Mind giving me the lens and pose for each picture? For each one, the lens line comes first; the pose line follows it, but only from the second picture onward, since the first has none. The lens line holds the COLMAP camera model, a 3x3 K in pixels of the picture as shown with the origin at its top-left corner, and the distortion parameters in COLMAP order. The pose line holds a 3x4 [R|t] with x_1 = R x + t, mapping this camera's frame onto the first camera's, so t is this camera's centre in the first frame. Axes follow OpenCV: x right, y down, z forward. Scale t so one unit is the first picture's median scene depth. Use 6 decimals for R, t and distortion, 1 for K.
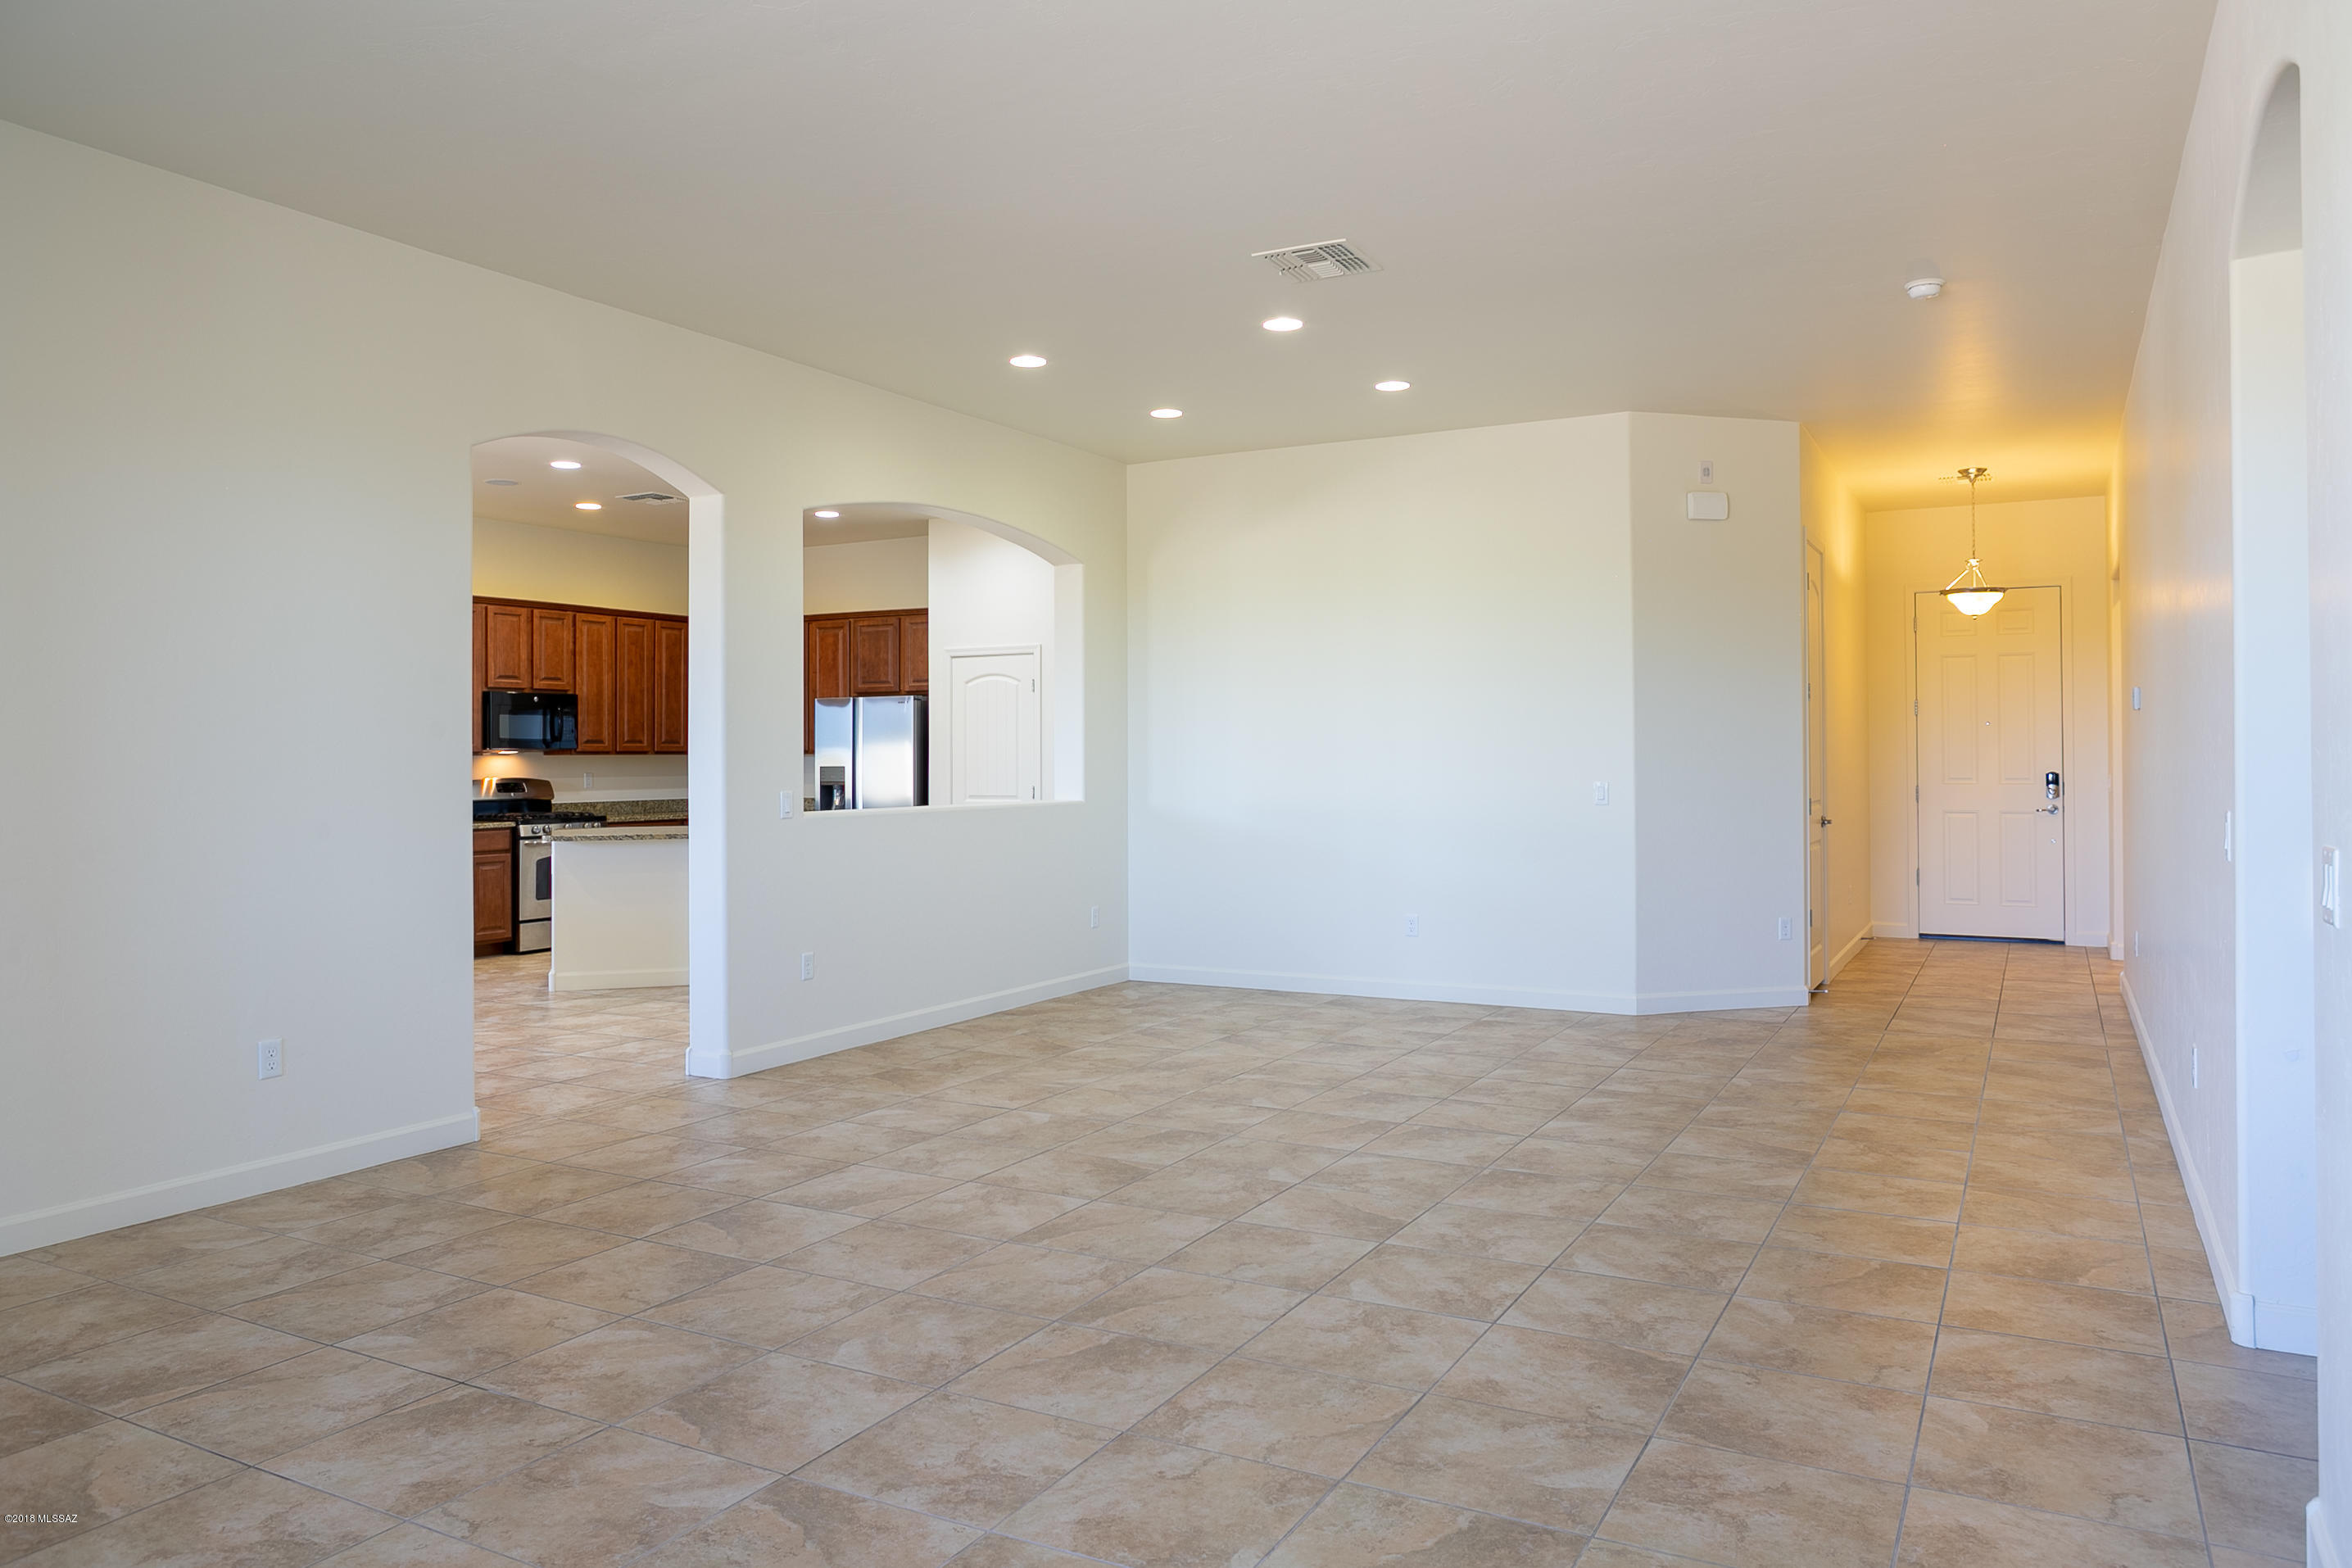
lens RADIAL K [[1607.8, 0, 1176.0], [0, 1607.8, 784.0], [0, 0, 1]] dist [-0.030680, 0.018762]
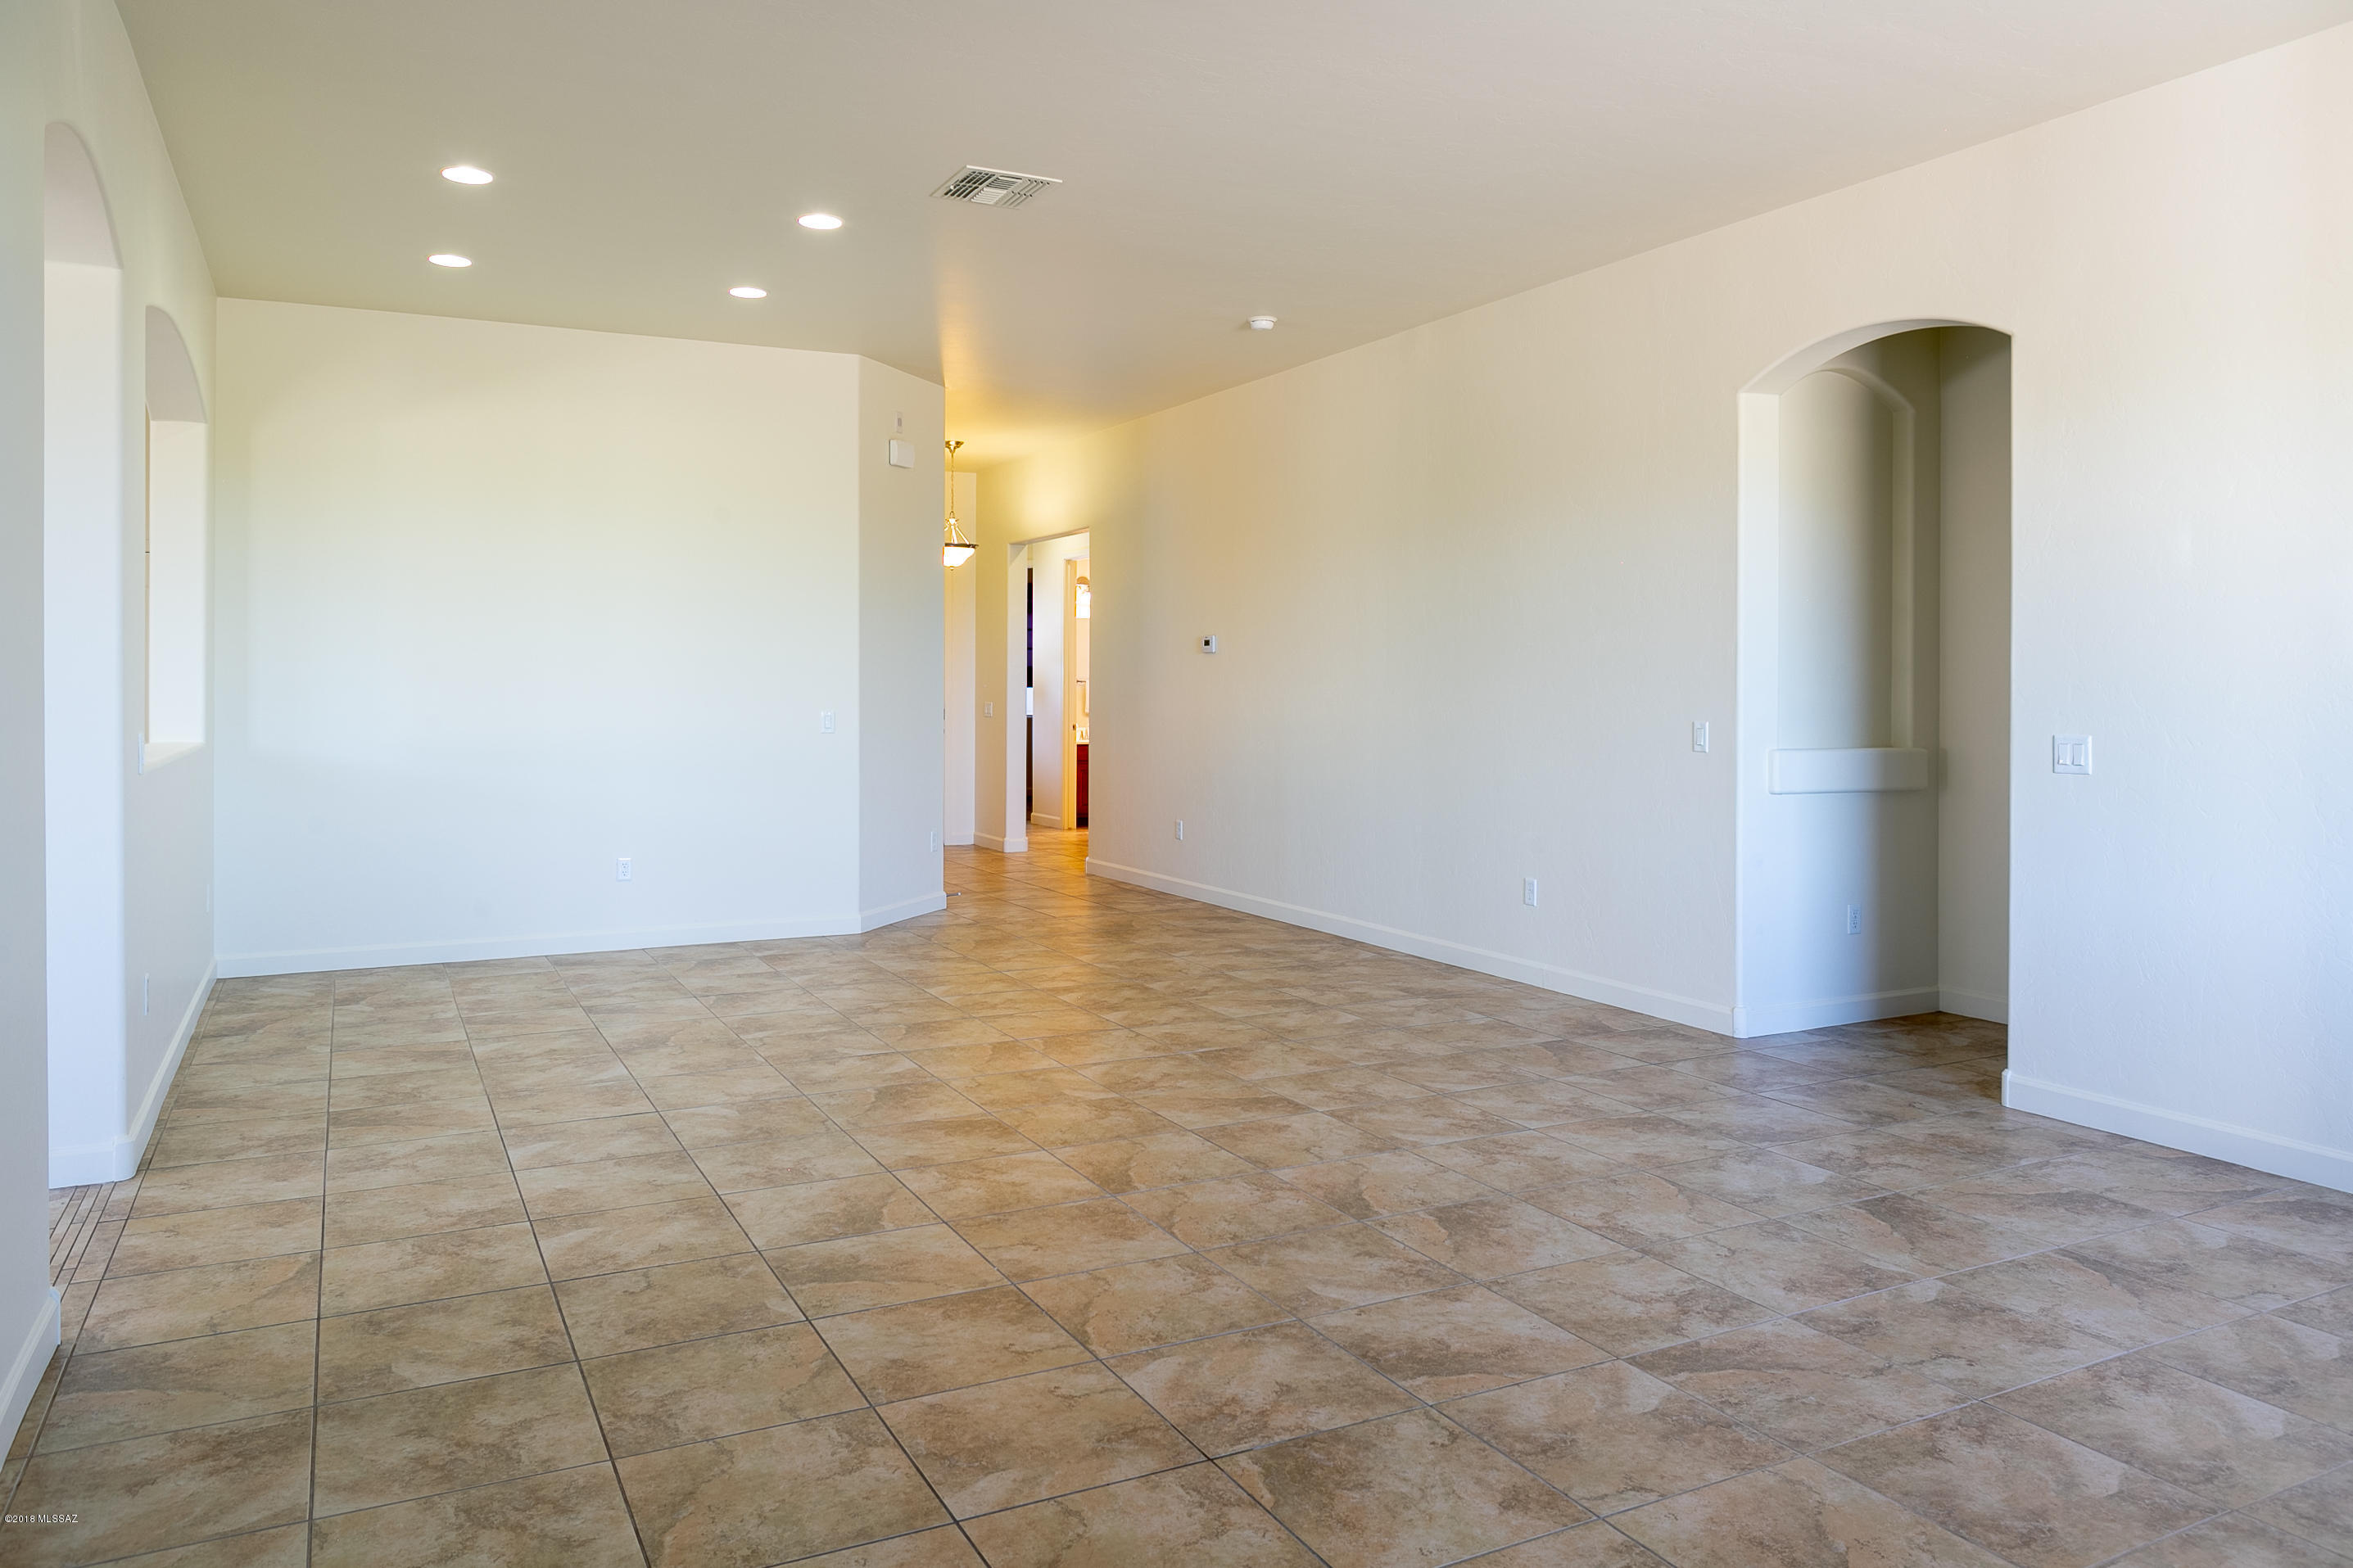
lens RADIAL K [[1608.3, 0, 1176.5], [0, 1608.3, 784.0], [0, 0, 1]] dist [-0.030680, 0.018762]
pose [[0.566499, -0.046265, 0.822763, -1.046279], [0.011093, 0.998760, 0.048524, -0.005625], [-0.823988, -0.018362, 0.566309, 0.529429]]
